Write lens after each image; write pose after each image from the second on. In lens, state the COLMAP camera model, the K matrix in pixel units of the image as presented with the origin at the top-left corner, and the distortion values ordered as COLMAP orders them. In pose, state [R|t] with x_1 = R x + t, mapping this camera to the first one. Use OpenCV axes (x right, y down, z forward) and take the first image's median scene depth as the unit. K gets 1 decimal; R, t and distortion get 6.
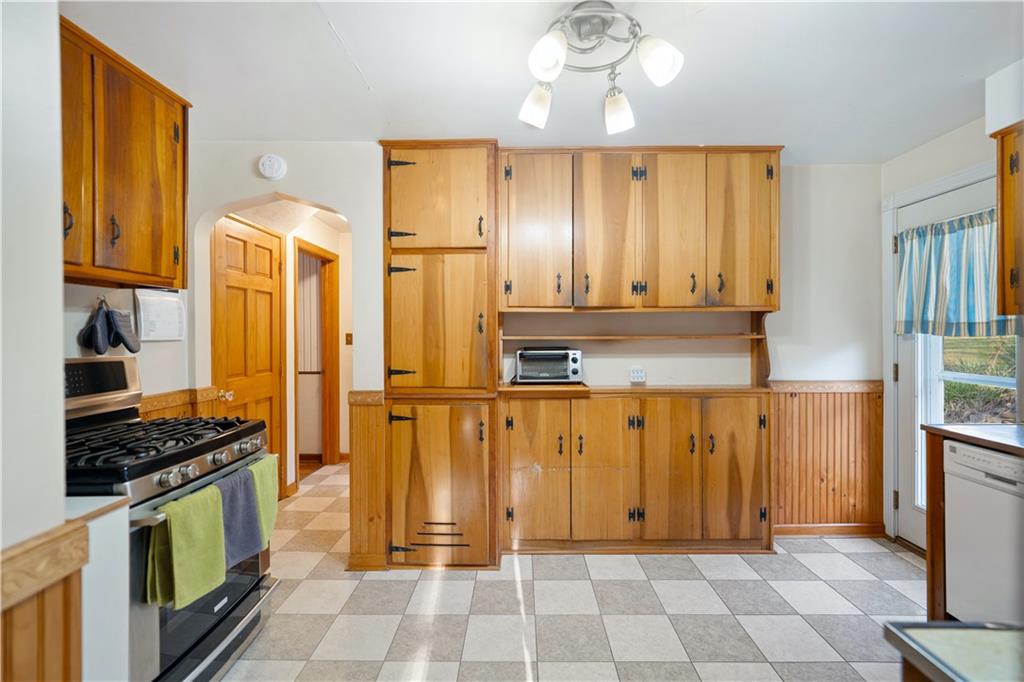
lens RADIAL K [[459.9, 0, 515.9], [0, 459.9, 338.4], [0, 0, 1]] dist [-0.002390, 0.000082]
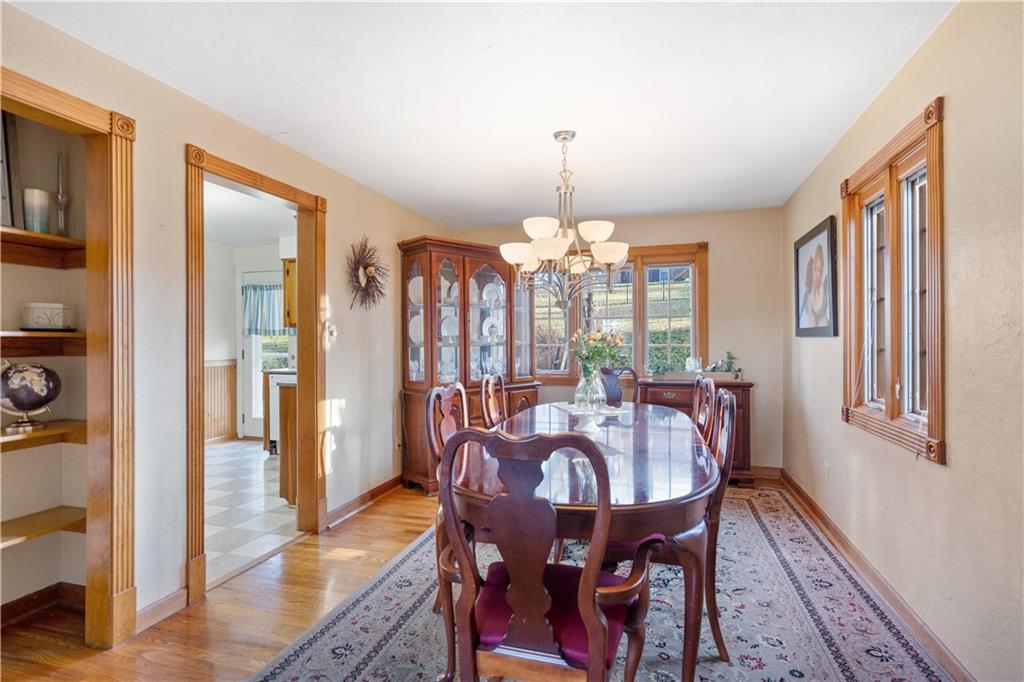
lens RADIAL K [[484.7, 0, 515.5], [0, 484.7, 341.1], [0, 0, 1]] dist [0.002072, 0.000998]
pose [[0.285872, -0.002184, 0.958265, -0.937931], [0.009152, 0.999958, -0.000451, 0.031183], [-0.958224, 0.008898, 0.285880, -0.811337]]
